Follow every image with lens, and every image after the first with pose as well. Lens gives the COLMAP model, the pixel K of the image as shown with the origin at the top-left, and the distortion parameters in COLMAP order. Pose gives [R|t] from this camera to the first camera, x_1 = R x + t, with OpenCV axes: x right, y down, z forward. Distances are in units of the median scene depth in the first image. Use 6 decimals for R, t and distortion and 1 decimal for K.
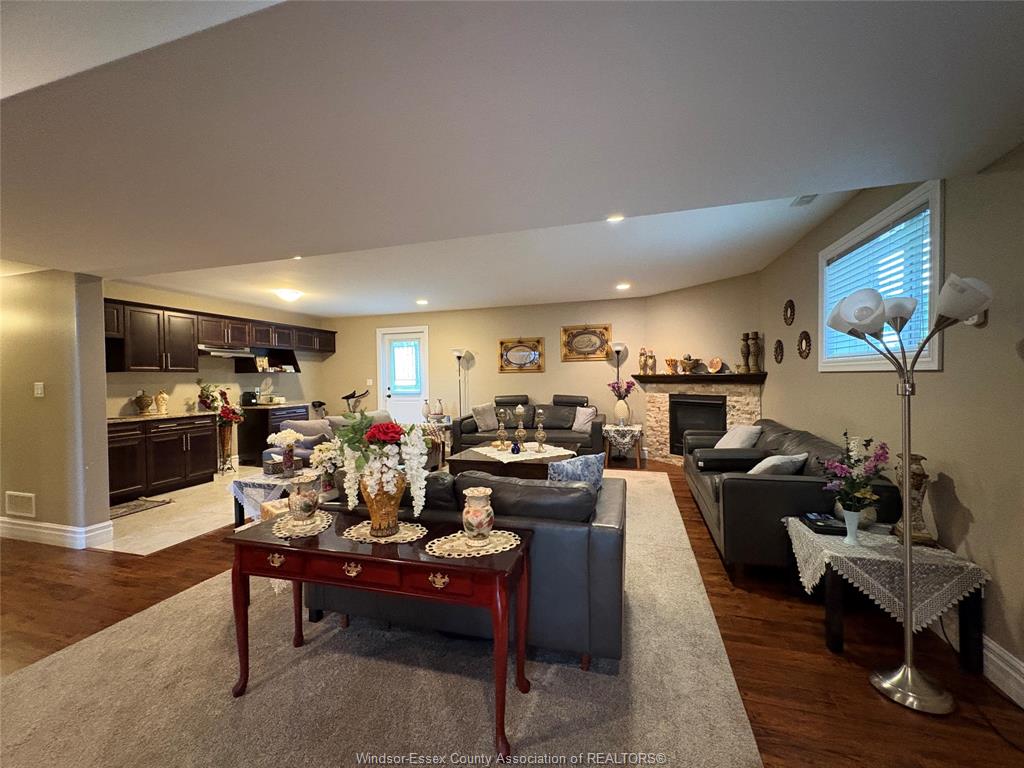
lens RADIAL K [[407.3, 0, 513.2], [0, 407.3, 379.8], [0, 0, 1]] dist [0.000008, 0.000079]
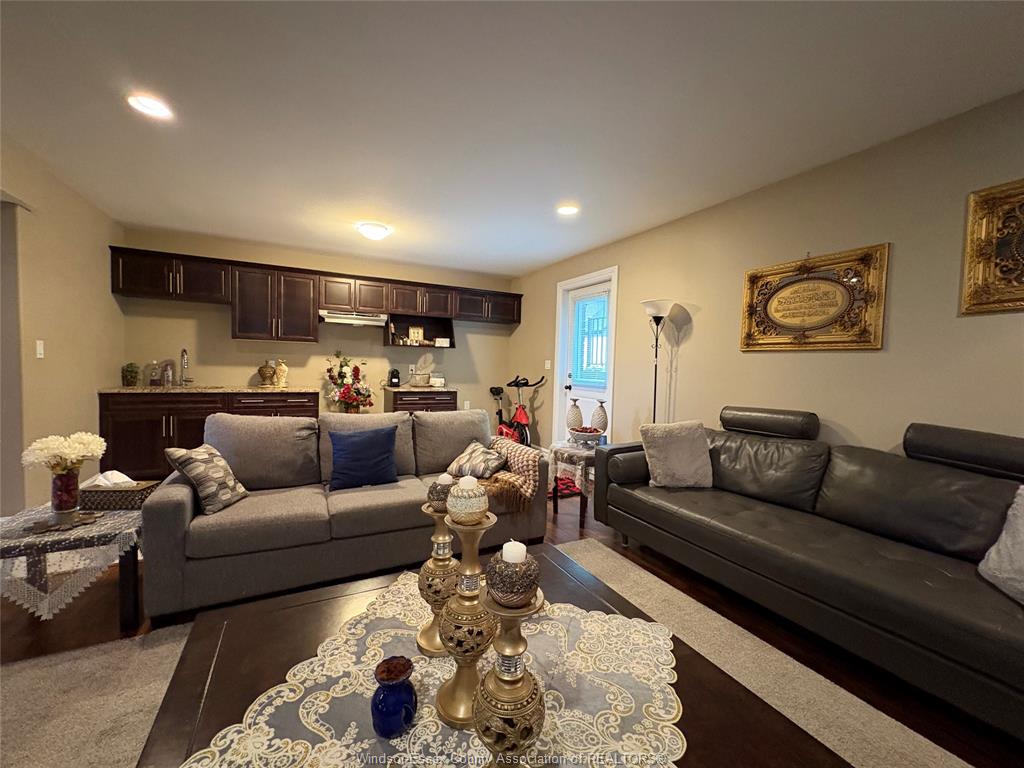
lens RADIAL K [[407.3, 0, 514.8], [0, 407.3, 383.4], [0, 0, 1]] dist [0.000008, 0.000079]
pose [[0.700168, 0.068600, -0.710675, 0.122591], [-0.042738, 0.997616, 0.054191, 0.003587], [0.712698, -0.007570, 0.701430, 0.654981]]
